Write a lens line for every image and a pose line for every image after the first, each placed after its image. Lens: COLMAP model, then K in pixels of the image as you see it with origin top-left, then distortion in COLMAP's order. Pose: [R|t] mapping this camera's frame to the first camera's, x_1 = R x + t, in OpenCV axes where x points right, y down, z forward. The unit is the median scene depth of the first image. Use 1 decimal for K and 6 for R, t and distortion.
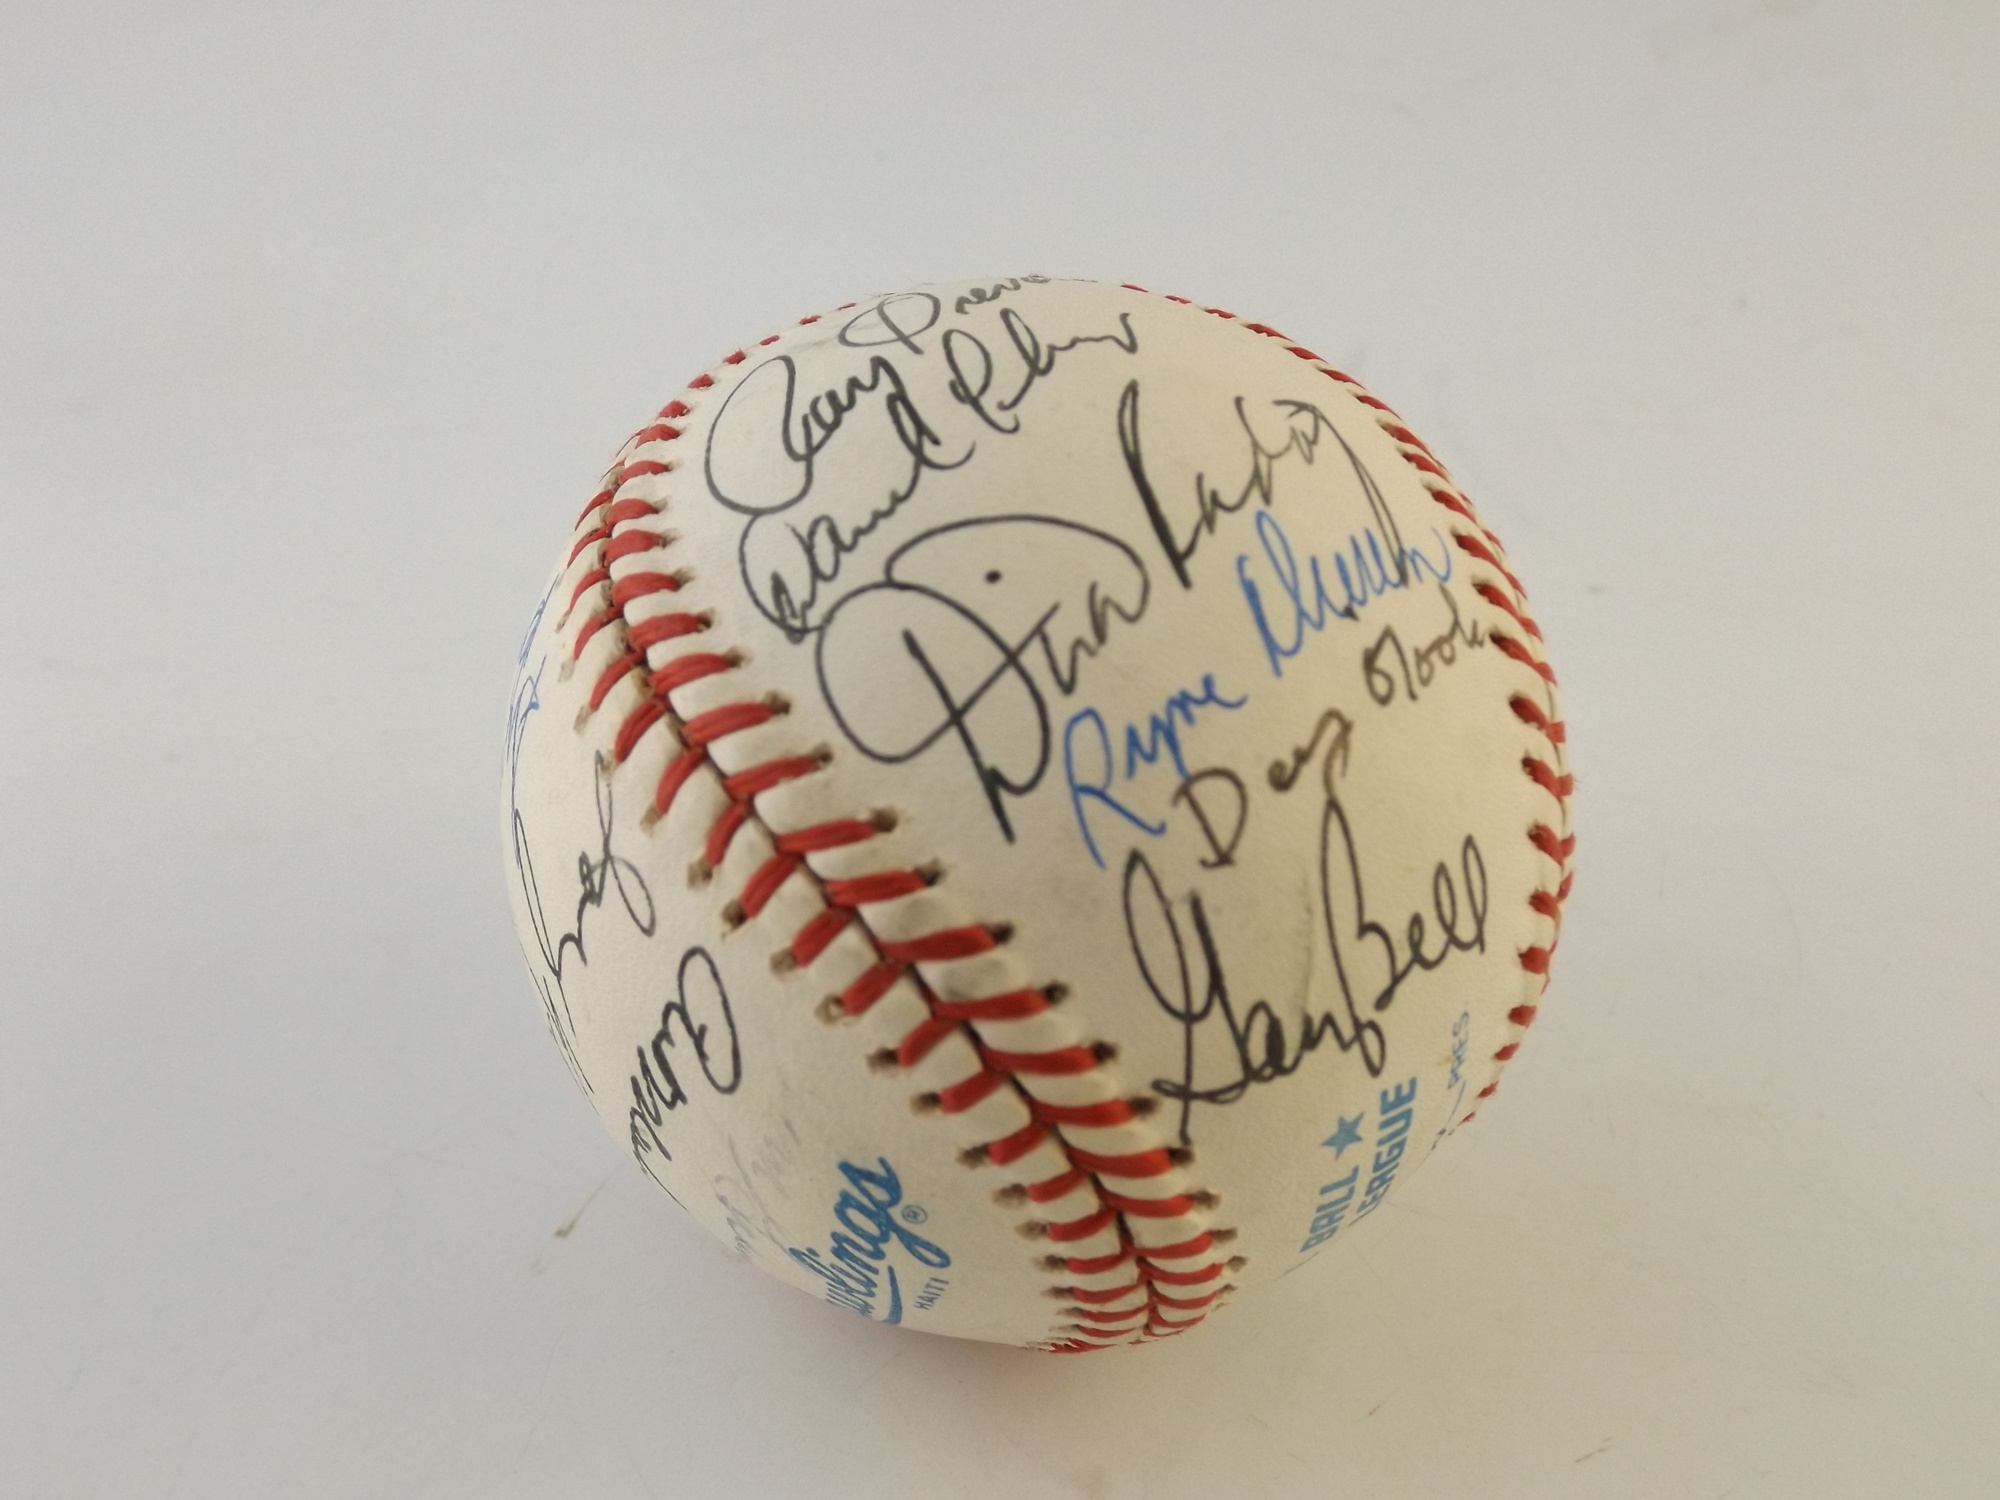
lens RADIAL K [[1679.5, 0, 1000.0], [0, 1679.5, 750.0], [0, 0, 1]] dist [0.012600, -0.005537]
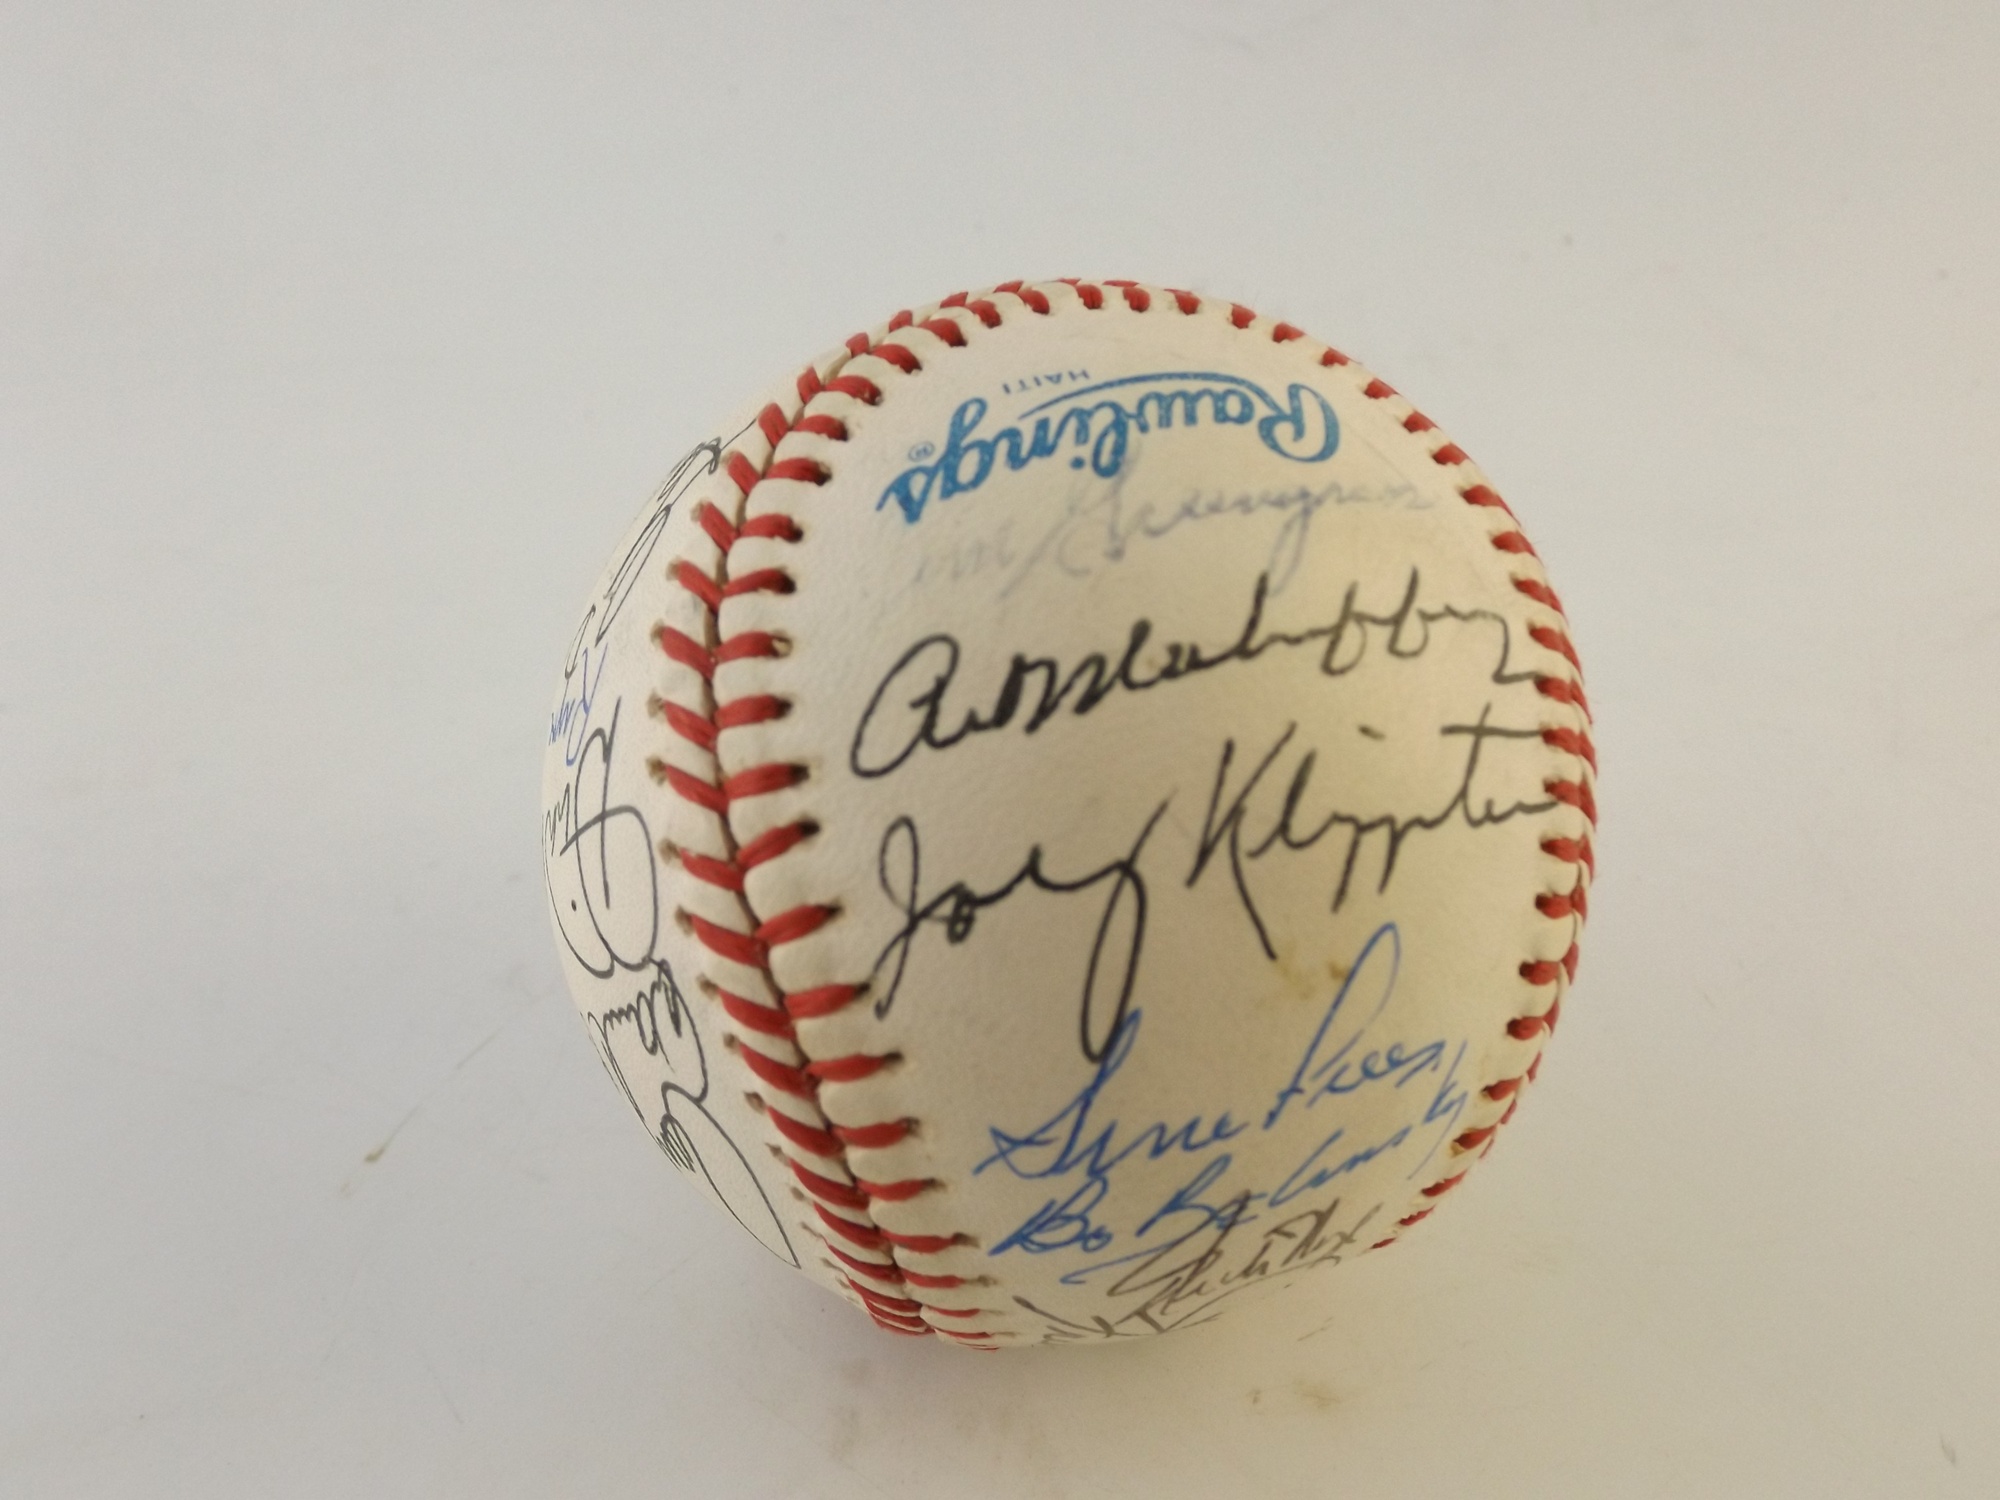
lens RADIAL K [[1679.5, 0, 1000.0], [0, 1679.5, 750.0], [0, 0, 1]] dist [0.012600, -0.005537]
pose [[-0.466672, -0.487707, 0.737807, -0.929500], [0.456353, -0.847372, -0.271483, 0.431470], [0.757601, 0.210007, 0.618011, 0.461427]]
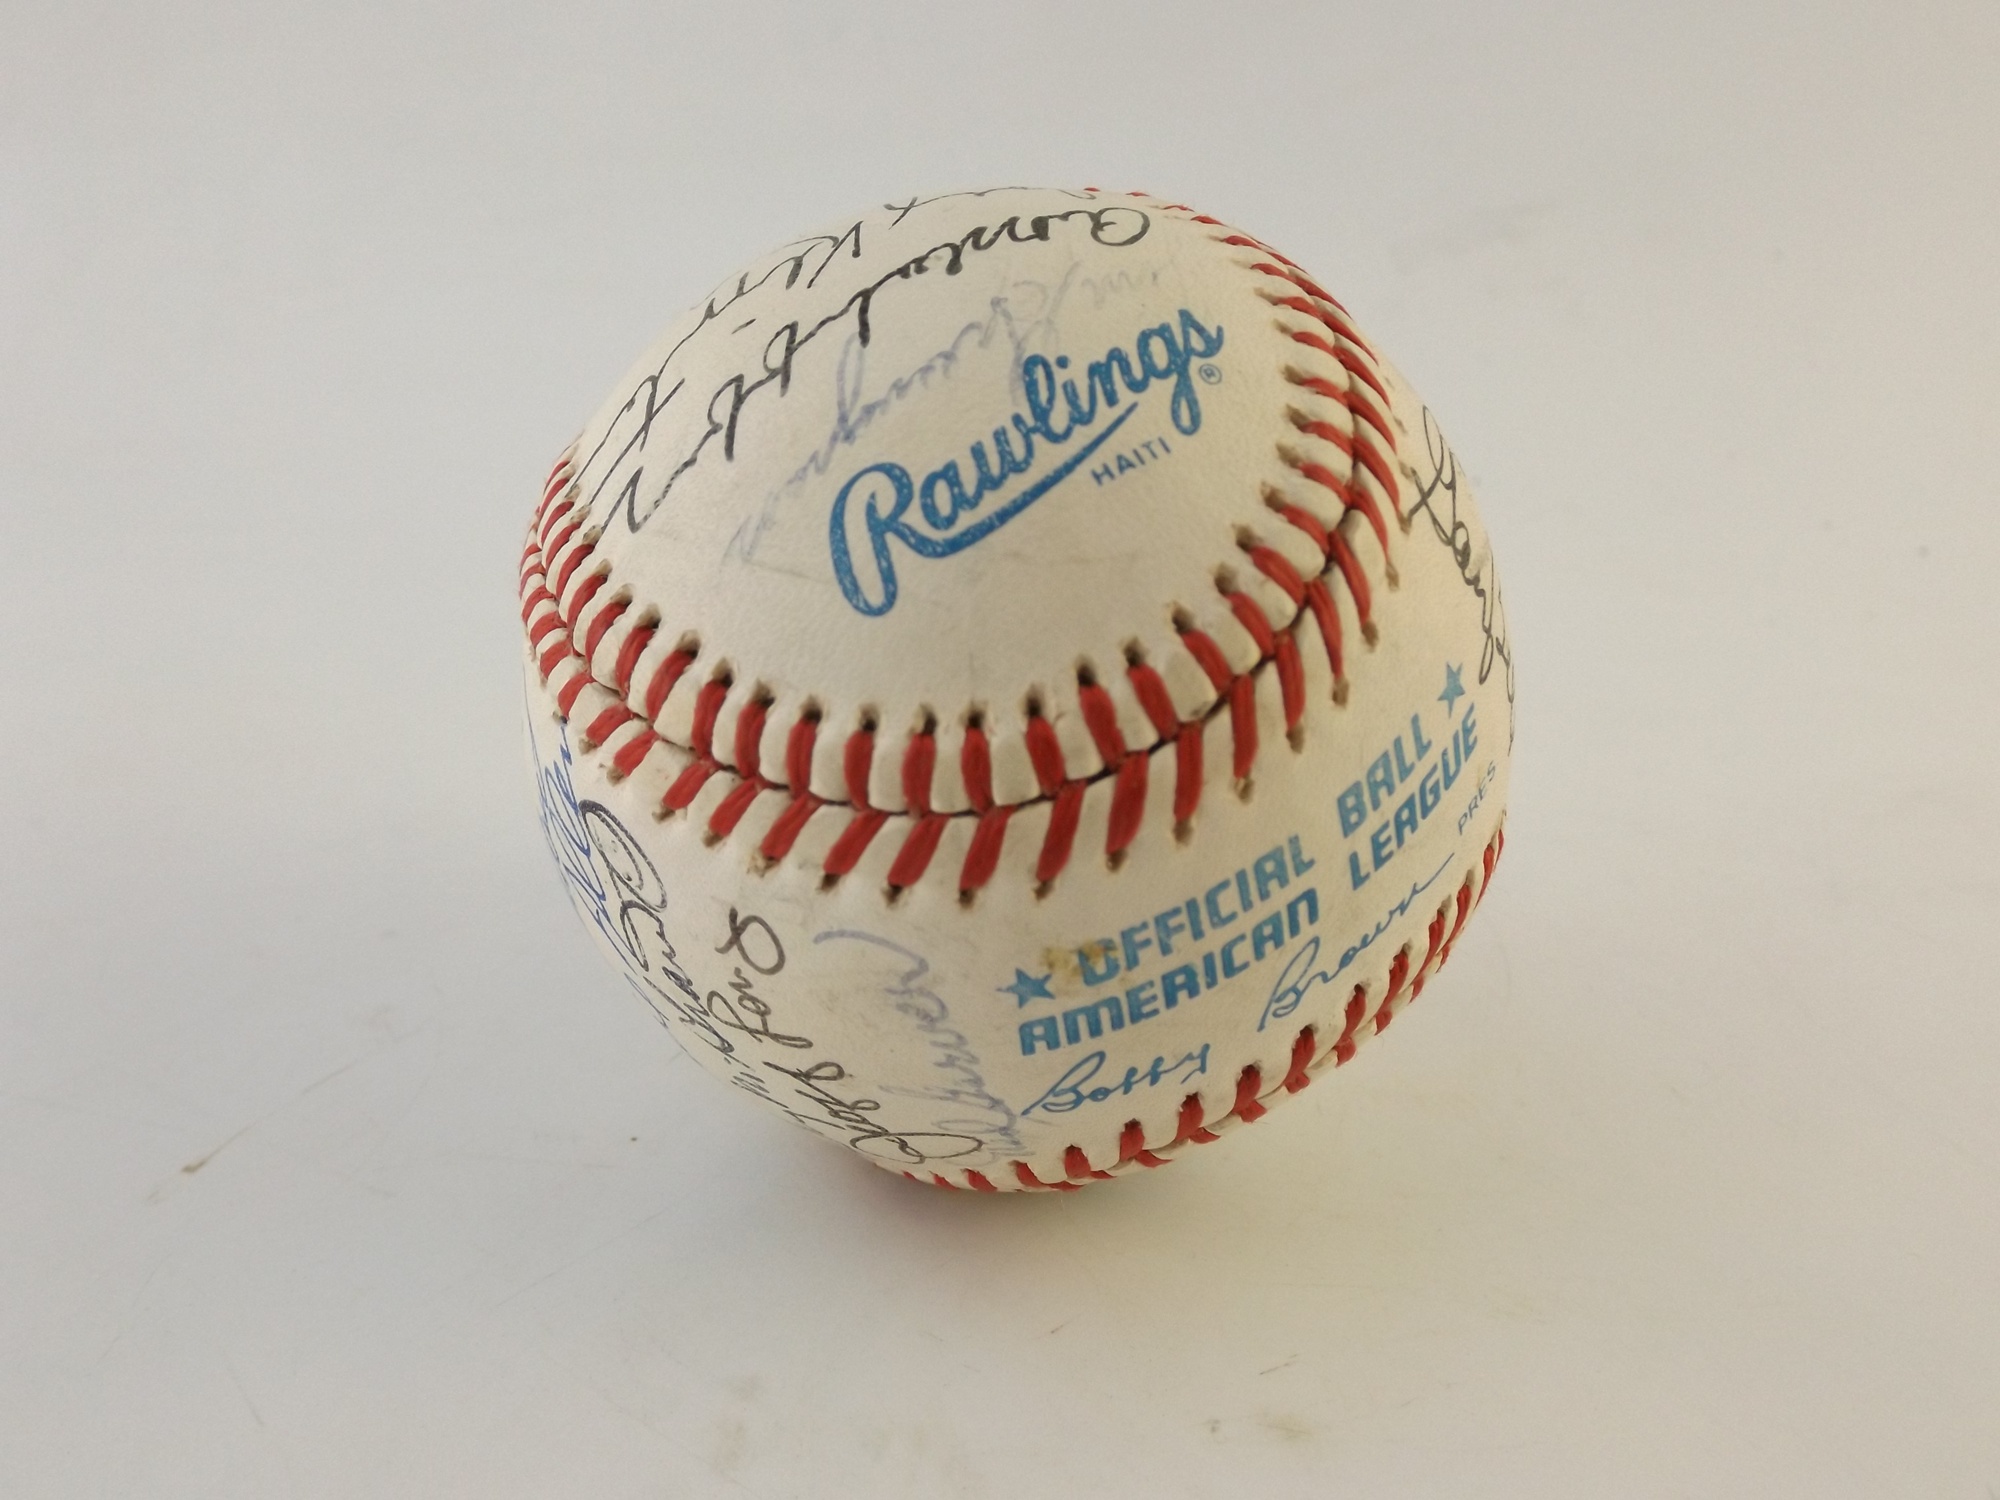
lens RADIAL K [[1679.5, 0, 1000.0], [0, 1679.5, 750.0], [0, 0, 1]] dist [0.012600, -0.005537]
pose [[0.680899, 0.730305, 0.055063, -0.027146], [-0.198628, 0.256510, -0.945912, 1.401849], [-0.704928, 0.633133, 0.319717, 0.928832]]
